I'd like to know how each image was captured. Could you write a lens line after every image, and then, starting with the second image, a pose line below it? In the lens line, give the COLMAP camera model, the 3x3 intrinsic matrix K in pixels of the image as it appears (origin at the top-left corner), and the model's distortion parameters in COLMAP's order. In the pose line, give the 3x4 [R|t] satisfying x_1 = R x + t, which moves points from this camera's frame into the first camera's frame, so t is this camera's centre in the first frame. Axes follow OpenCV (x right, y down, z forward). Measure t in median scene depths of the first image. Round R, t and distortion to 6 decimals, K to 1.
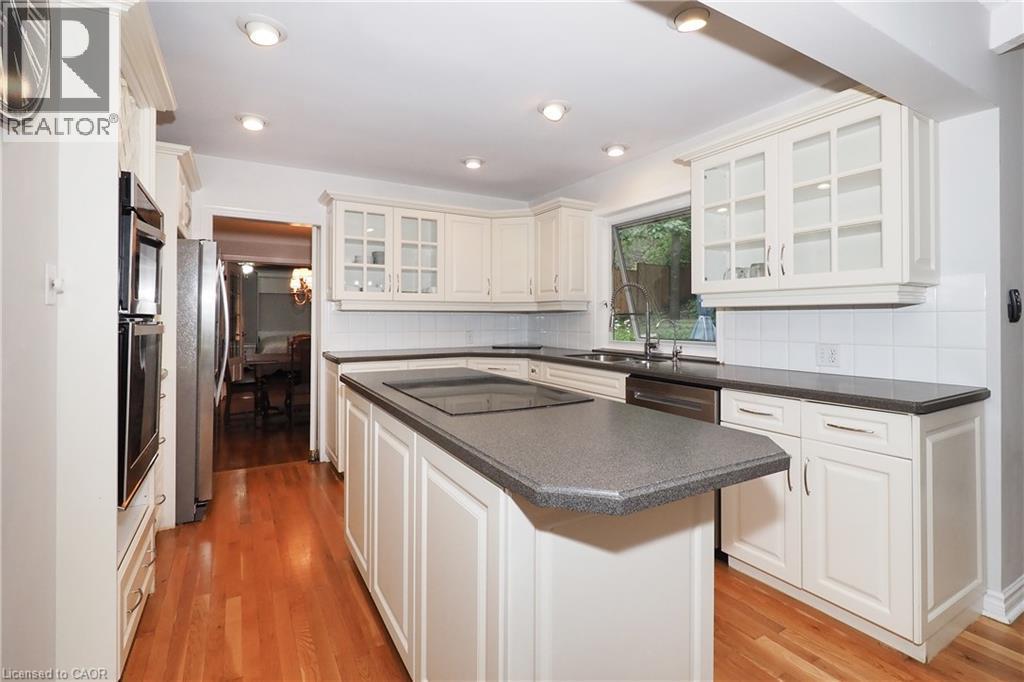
lens RADIAL K [[463.1, 0, 512.0], [0, 463.1, 341.0], [0, 0, 1]] dist [-0.001979, 0.000071]
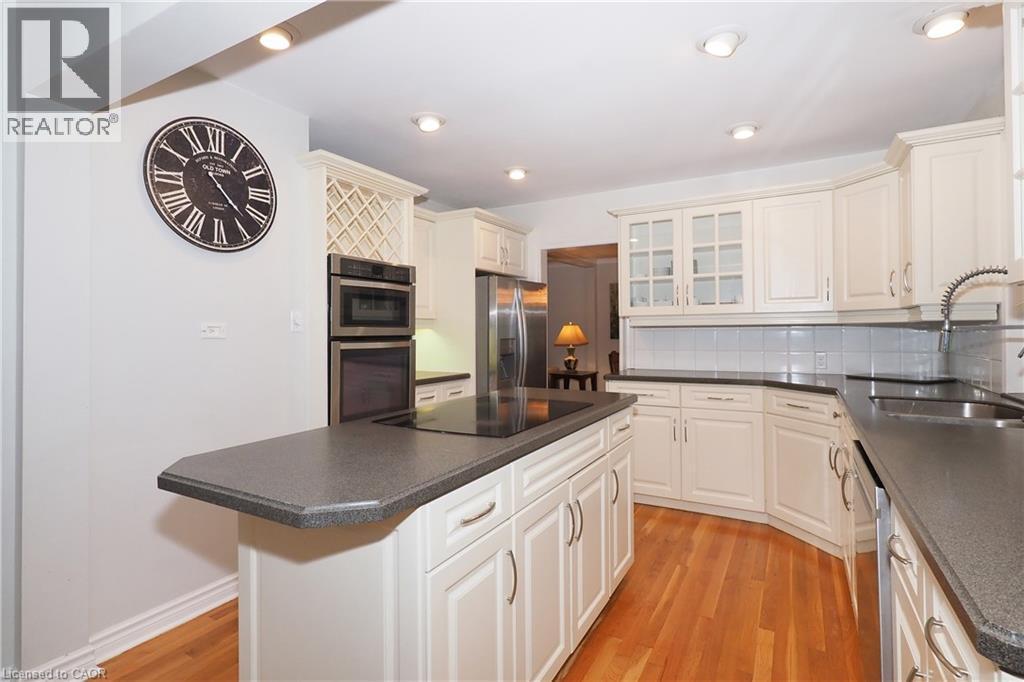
lens RADIAL K [[511.4, 0, 505.6], [0, 511.4, 356.4], [0, 0, 1]] dist [-0.000064, 0.000073]
pose [[0.500263, 0.037703, -0.865052, 0.422090], [-0.036190, 0.999089, 0.022616, -0.018589], [0.865117, 0.019992, 0.501171, 0.228212]]
